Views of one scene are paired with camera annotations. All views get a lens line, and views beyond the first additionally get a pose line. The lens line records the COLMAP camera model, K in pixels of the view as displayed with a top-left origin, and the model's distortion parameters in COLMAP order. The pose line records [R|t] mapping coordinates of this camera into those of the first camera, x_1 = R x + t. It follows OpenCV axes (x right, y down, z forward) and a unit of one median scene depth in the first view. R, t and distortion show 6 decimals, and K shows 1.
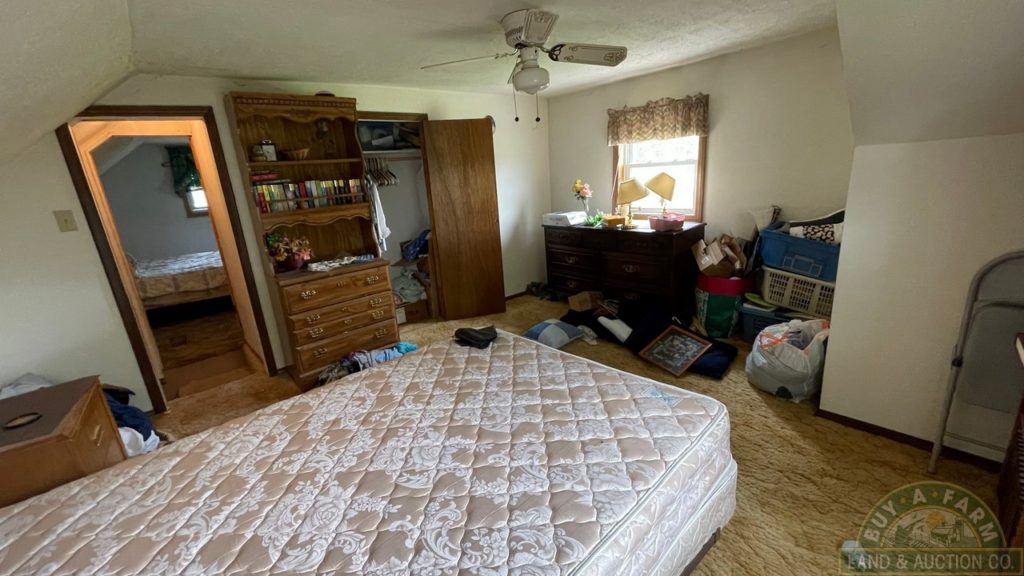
lens RADIAL K [[415.8, 0, 513.5], [0, 415.8, 289.1], [0, 0, 1]] dist [0.000860, 0.000468]
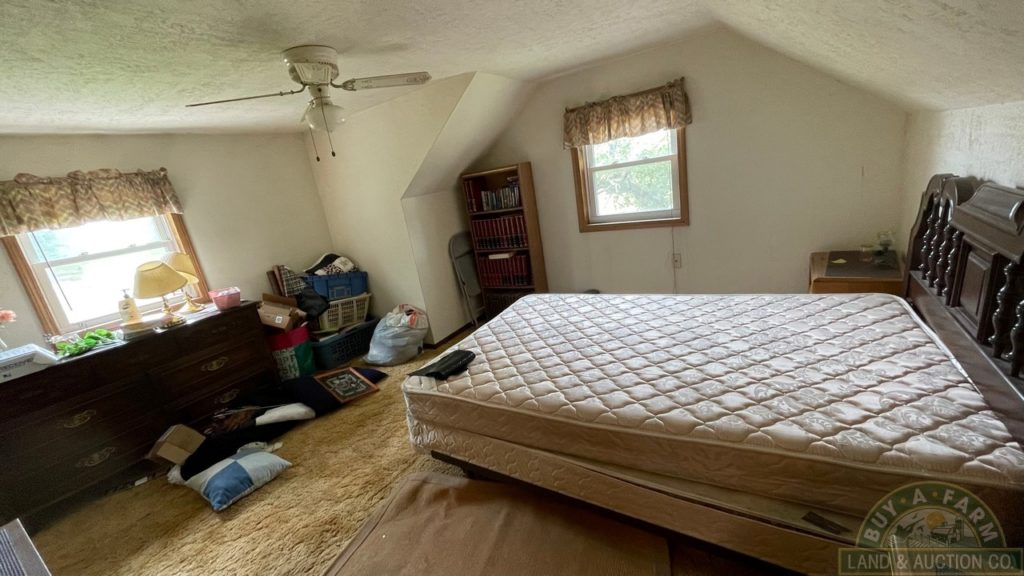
lens RADIAL K [[415.8, 0, 513.8], [0, 415.8, 292.2], [0, 0, 1]] dist [0.000860, 0.000468]
pose [[-0.258079, -0.153066, 0.953921, -0.619413], [0.427179, 0.867530, 0.254775, -0.130726], [-0.866553, 0.473247, -0.158505, 0.569791]]
